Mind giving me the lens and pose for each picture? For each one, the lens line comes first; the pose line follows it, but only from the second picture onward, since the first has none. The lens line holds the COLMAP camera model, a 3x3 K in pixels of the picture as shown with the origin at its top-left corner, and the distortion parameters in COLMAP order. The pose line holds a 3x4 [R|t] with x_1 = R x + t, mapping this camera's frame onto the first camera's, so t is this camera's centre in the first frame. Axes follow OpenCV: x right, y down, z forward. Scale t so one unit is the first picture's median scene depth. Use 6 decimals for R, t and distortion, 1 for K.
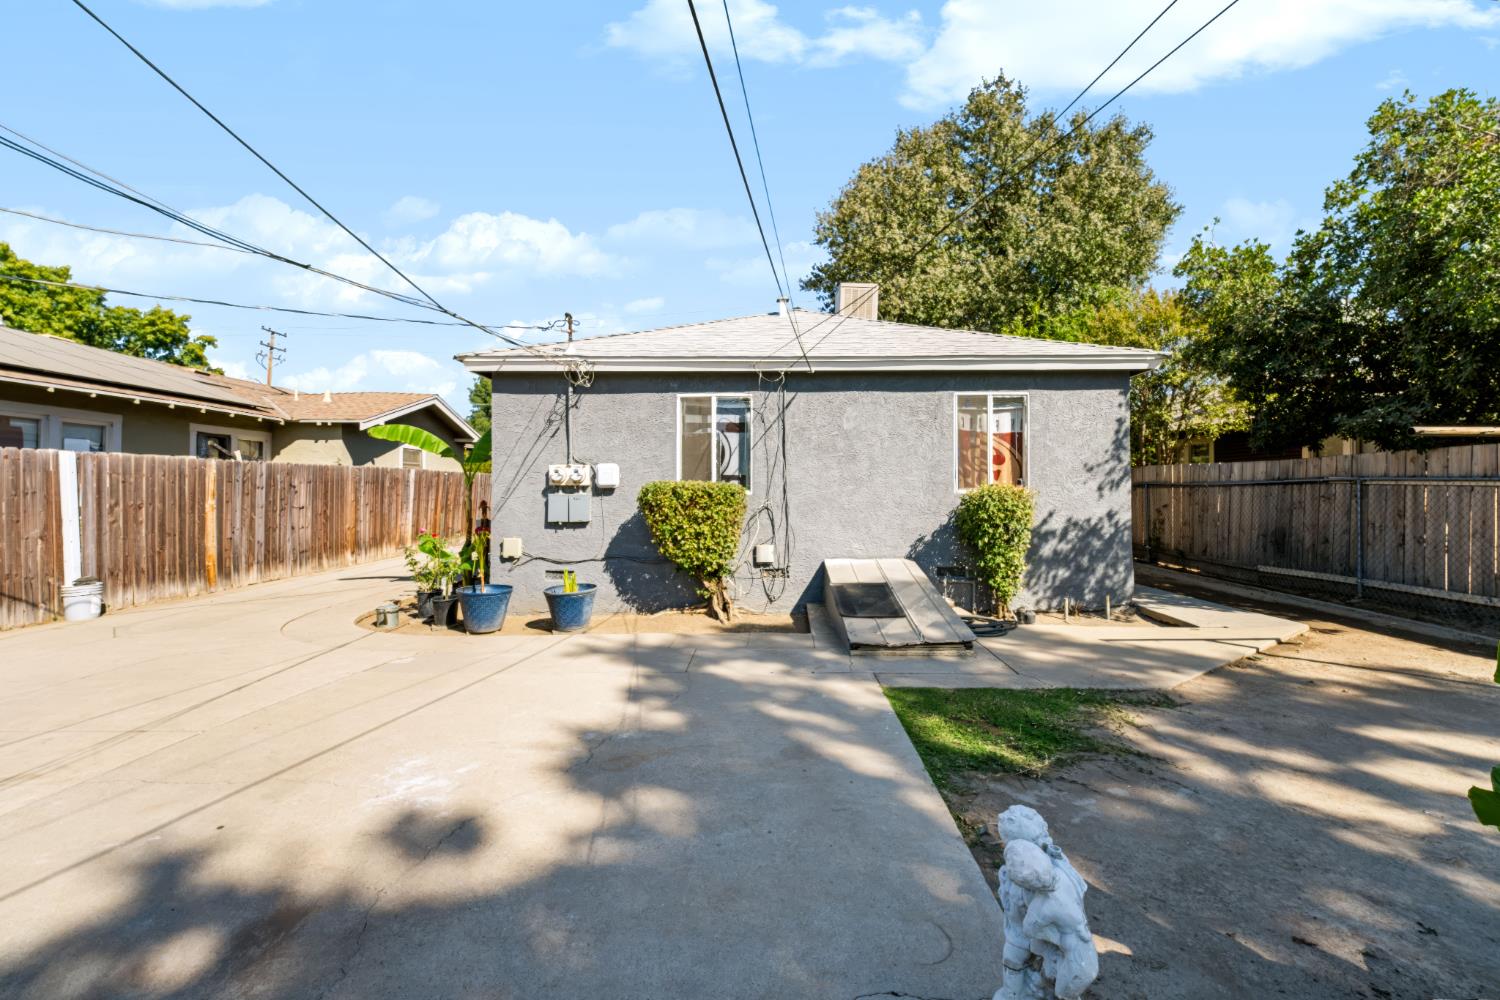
lens RADIAL K [[621.7, 0, 759.7], [0, 621.7, 501.6], [0, 0, 1]] dist [-0.000654, -0.000009]
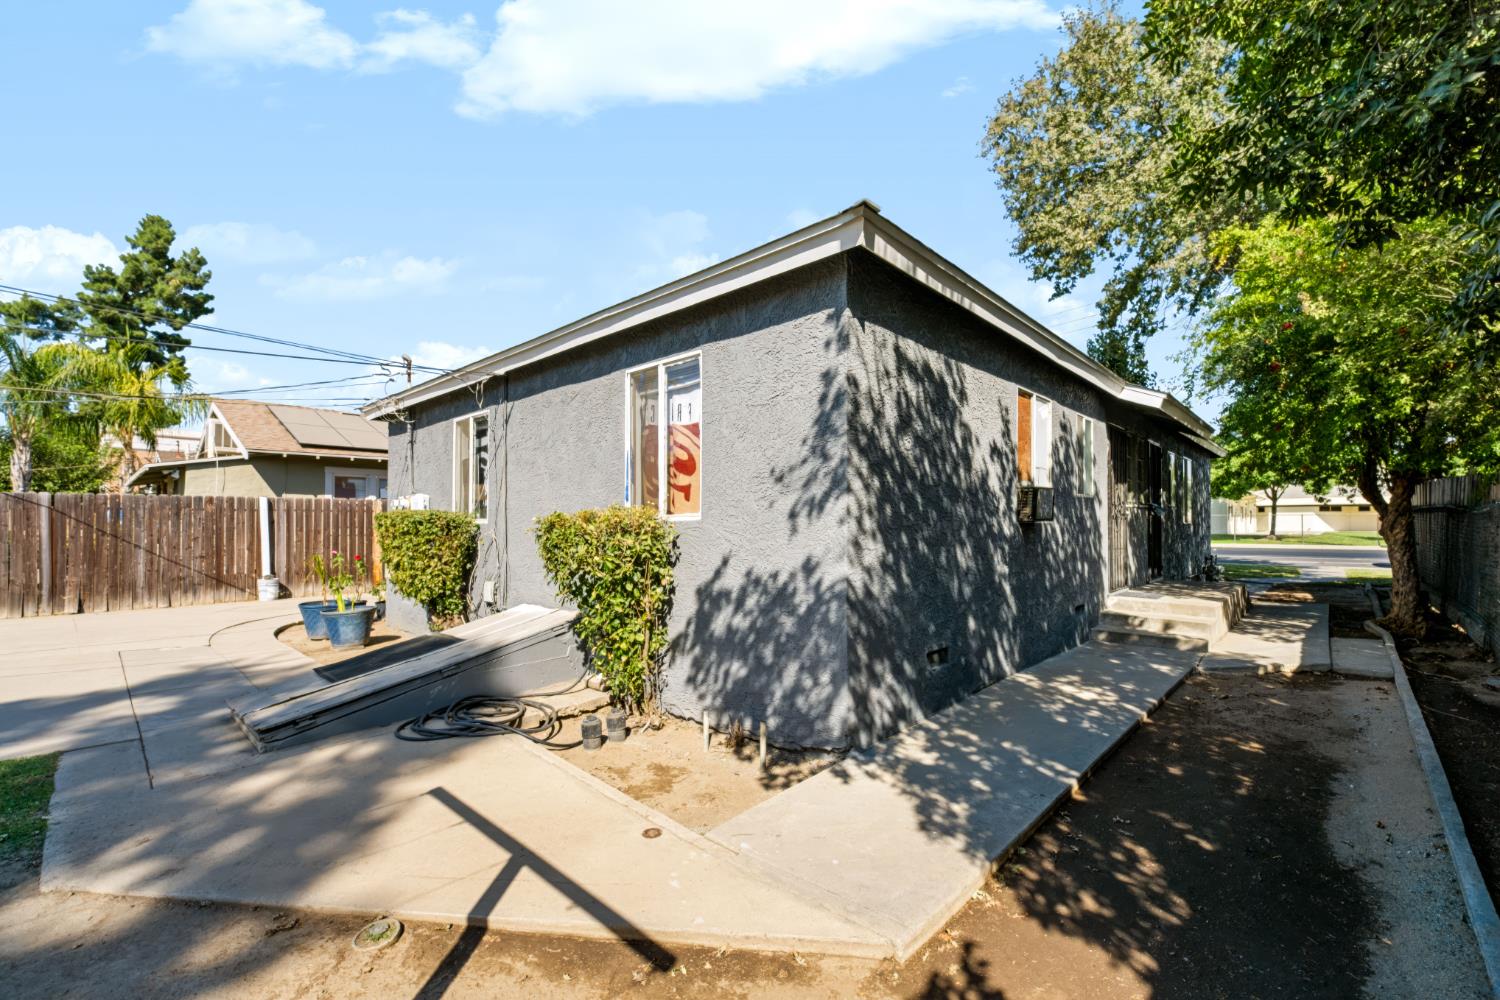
lens RADIAL K [[636.8, 0, 749.9], [0, 636.8, 536.0], [0, 0, 1]] dist [-0.000587, -0.000082]
pose [[0.749888, 0.012986, -0.661437, 0.866511], [-0.013854, 0.999896, 0.003925, -0.005249], [0.661420, 0.006220, 0.749990, 0.584985]]
